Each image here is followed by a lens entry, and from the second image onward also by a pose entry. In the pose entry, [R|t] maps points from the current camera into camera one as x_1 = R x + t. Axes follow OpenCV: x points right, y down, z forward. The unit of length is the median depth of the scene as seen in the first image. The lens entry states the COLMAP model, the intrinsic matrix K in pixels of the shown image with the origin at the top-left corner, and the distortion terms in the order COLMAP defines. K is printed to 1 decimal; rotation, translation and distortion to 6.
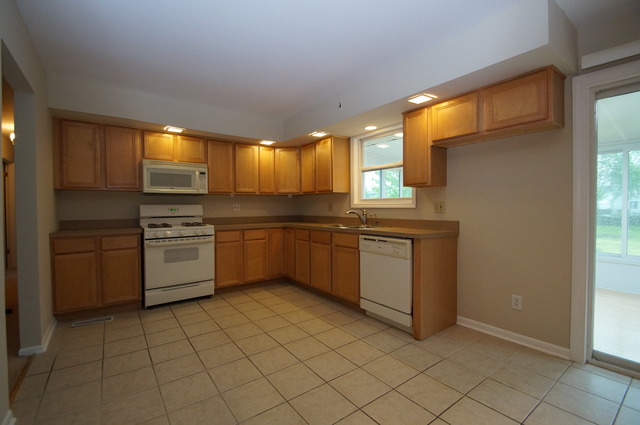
lens RADIAL K [[284.0, 0, 319.4], [0, 284.0, 214.0], [0, 0, 1]] dist [0.001754, -0.001381]
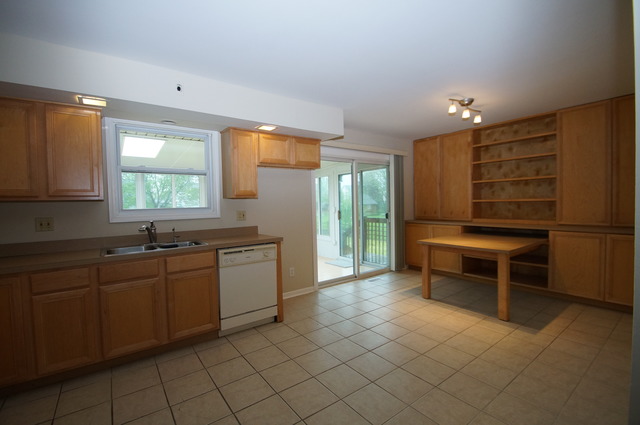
lens RADIAL K [[284.0, 0, 295.3], [0, 284.0, 213.1], [0, 0, 1]] dist [0.001754, -0.001381]
pose [[0.050359, -0.030269, 0.998272, -0.707837], [0.050005, 0.998363, 0.027750, -0.054051], [-0.997479, 0.048521, 0.051790, 0.680060]]
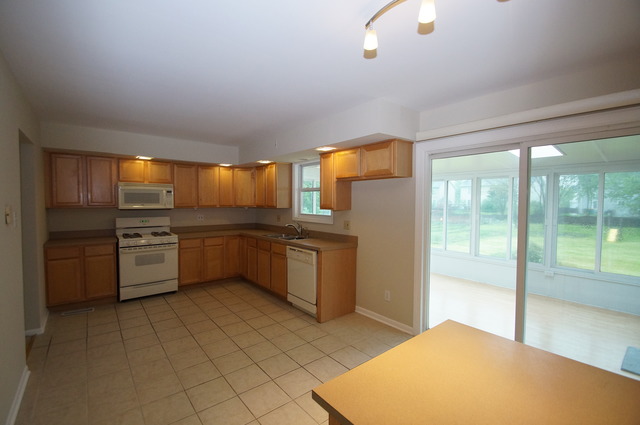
lens RADIAL K [[284.0, 0, 317.5], [0, 284.0, 212.9], [0, 0, 1]] dist [0.001754, -0.001381]
pose [[0.999063, 0.008519, 0.042443, 0.216842], [-0.009099, 0.999868, 0.013480, -0.092538], [-0.042323, -0.013854, 0.999008, -0.307187]]
